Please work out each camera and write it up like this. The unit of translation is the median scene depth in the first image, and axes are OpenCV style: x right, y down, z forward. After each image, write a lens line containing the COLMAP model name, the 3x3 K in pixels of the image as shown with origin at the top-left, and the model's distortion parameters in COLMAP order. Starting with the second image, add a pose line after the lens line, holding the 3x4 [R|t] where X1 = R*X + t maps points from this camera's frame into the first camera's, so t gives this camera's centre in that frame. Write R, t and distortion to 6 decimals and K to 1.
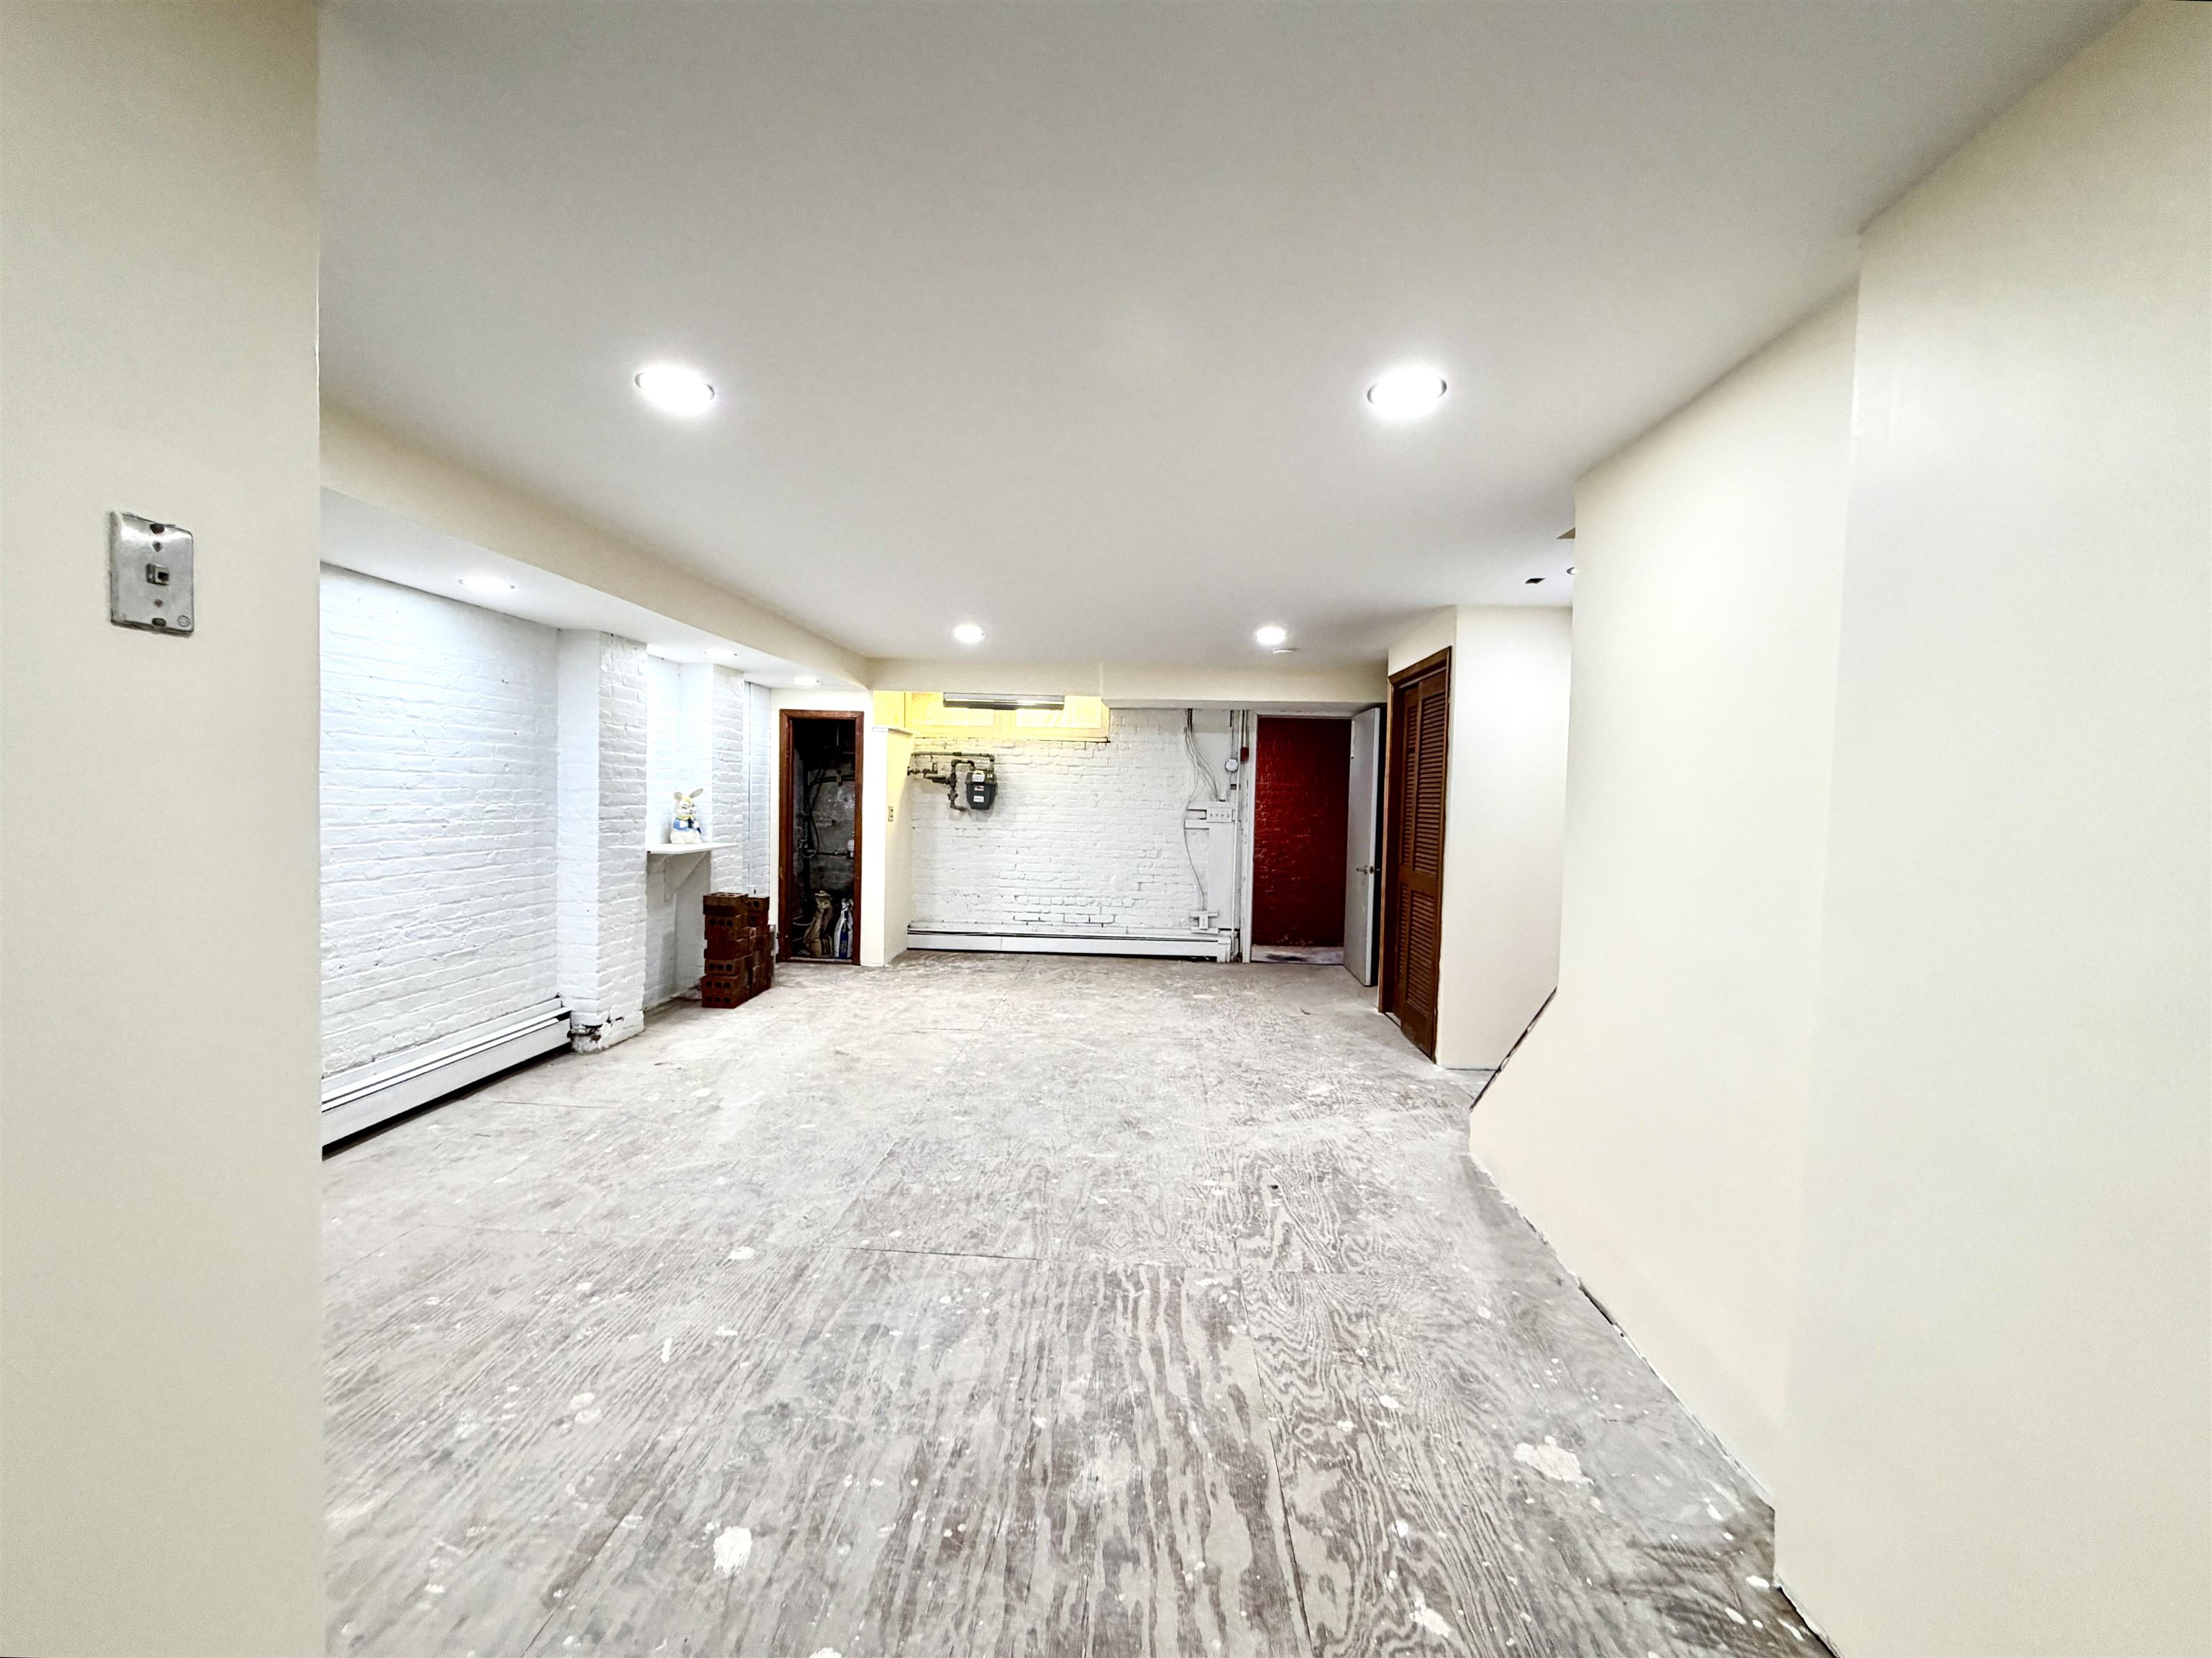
lens RADIAL K [[882.1, 0, 1102.9], [0, 882.1, 829.6], [0, 0, 1]] dist [-0.001486, -0.000246]
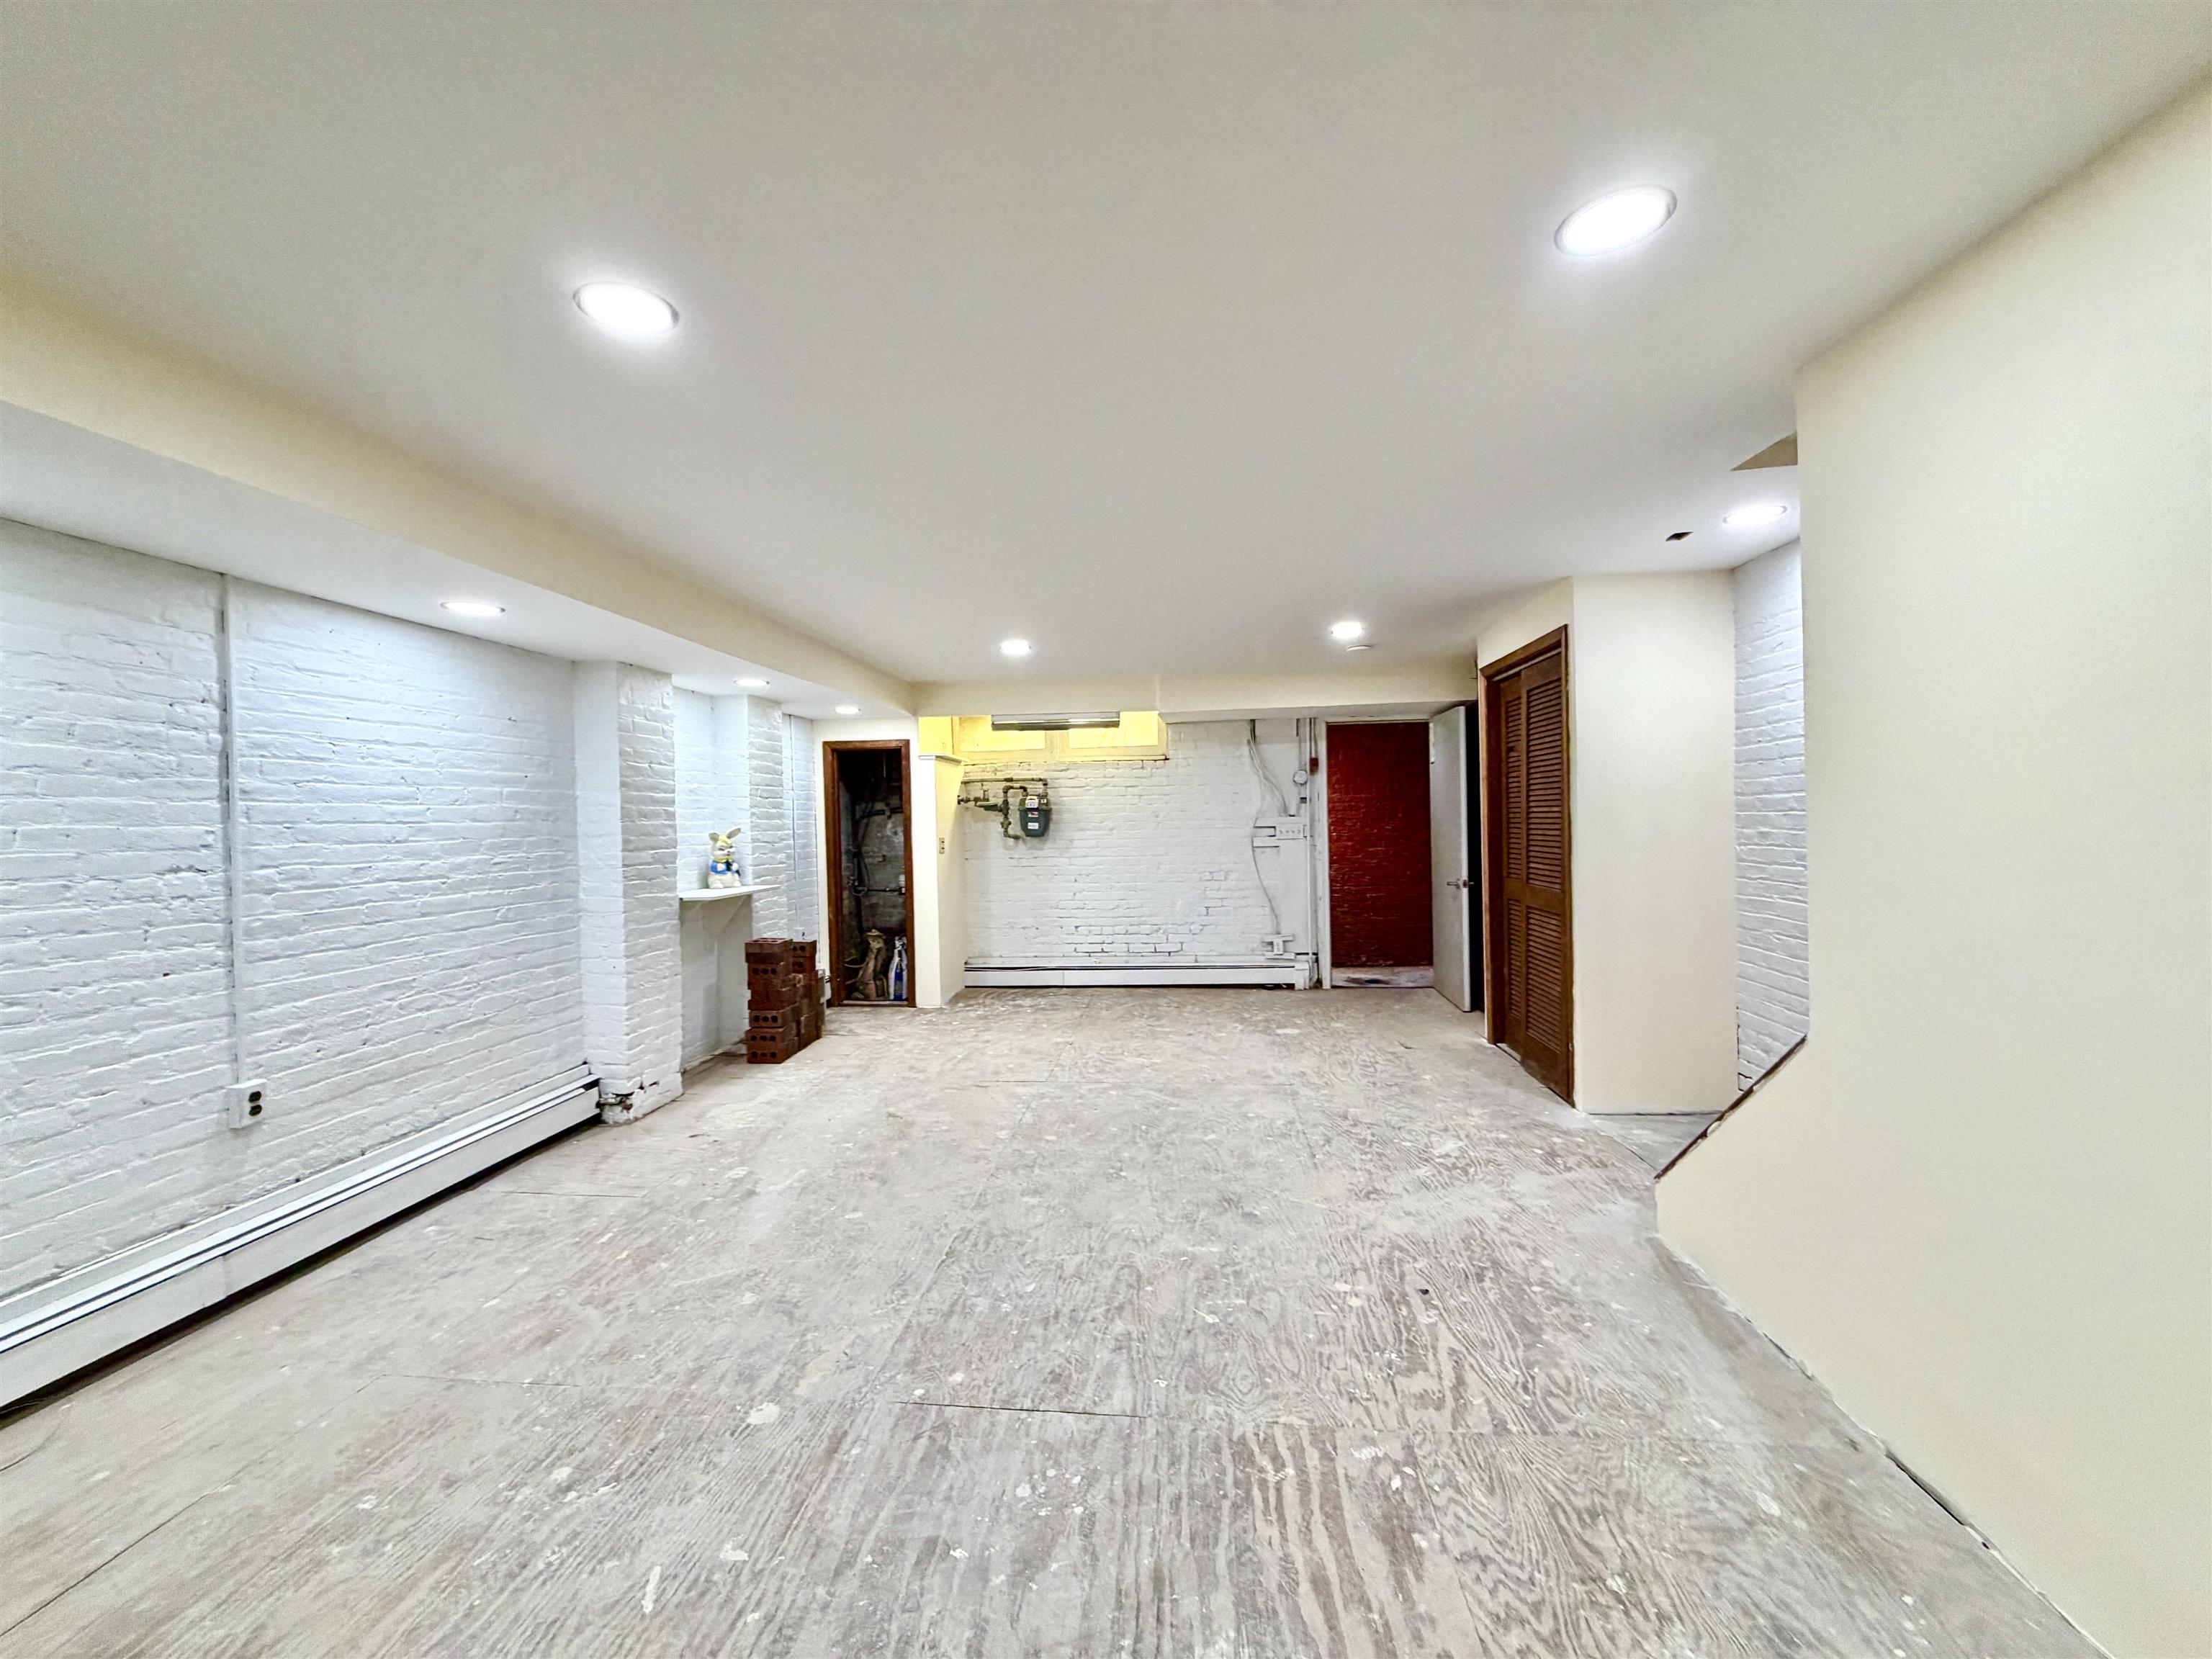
lens RADIAL K [[882.2, 0, 1102.9], [0, 882.2, 830.1], [0, 0, 1]] dist [-0.001486, -0.000246]
pose [[0.997178, -0.045825, -0.059472, -0.022191], [0.044286, 0.998655, -0.026947, -0.002946], [0.060627, 0.024237, 0.997866, 0.131197]]
